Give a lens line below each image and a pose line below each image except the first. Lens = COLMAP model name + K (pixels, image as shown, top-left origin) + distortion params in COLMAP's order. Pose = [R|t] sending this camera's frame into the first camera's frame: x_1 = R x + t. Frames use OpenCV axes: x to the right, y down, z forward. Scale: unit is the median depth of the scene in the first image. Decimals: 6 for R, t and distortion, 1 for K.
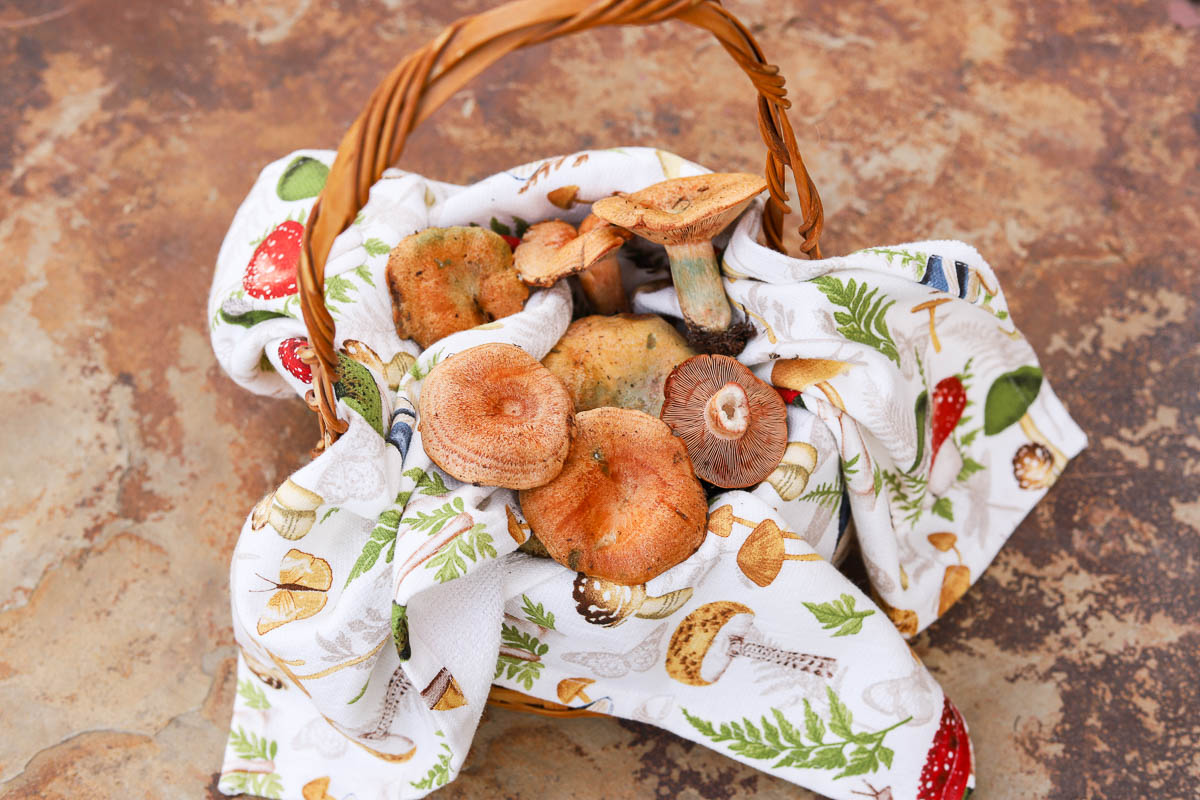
lens RADIAL K [[2026.5, 0, 600.0], [0, 2026.5, 400.0], [0, 0, 1]] dist [-0.207404, -0.025624]
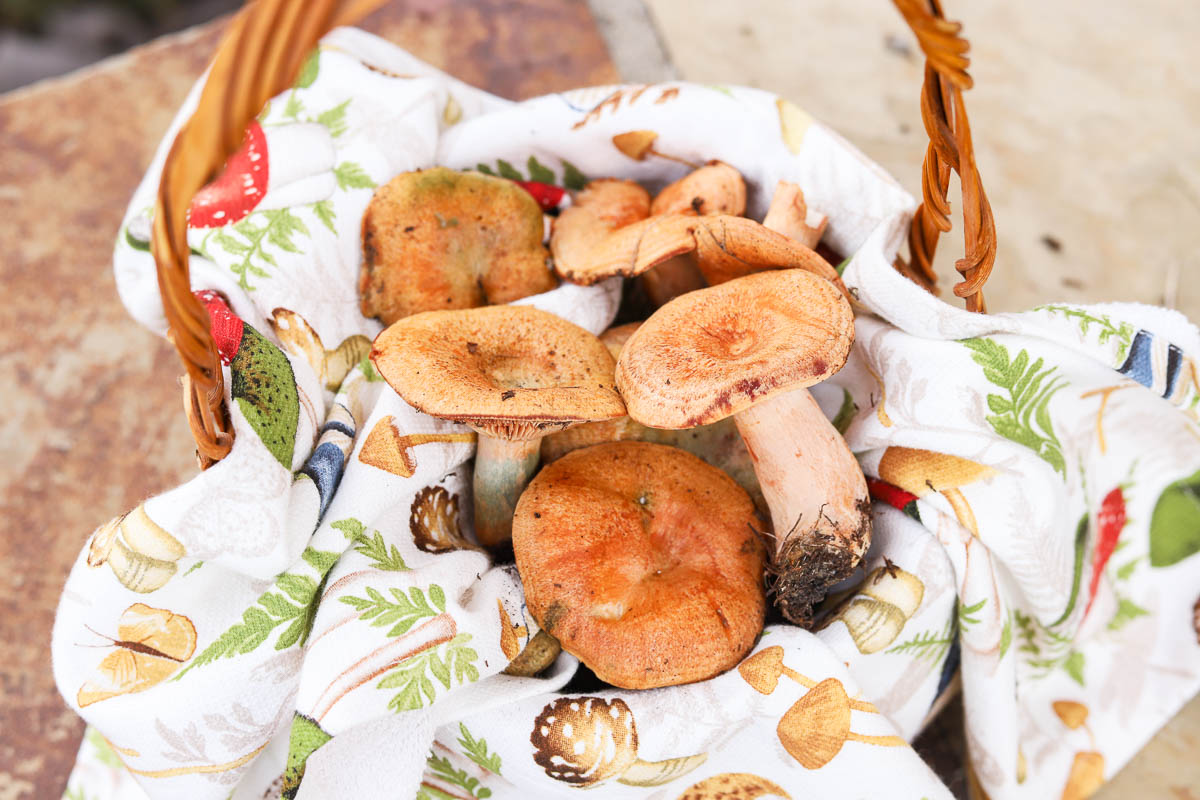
lens RADIAL K [[2036.6, 0, 603.4], [0, 2036.6, 503.3], [0, 0, 1]] dist [0.490155, -8.251235]
pose [[0.983054, 0.175665, -0.052408, 0.031765], [-0.168863, 0.979017, 0.114062, -0.062155], [0.071345, -0.103279, 0.992090, 0.306080]]
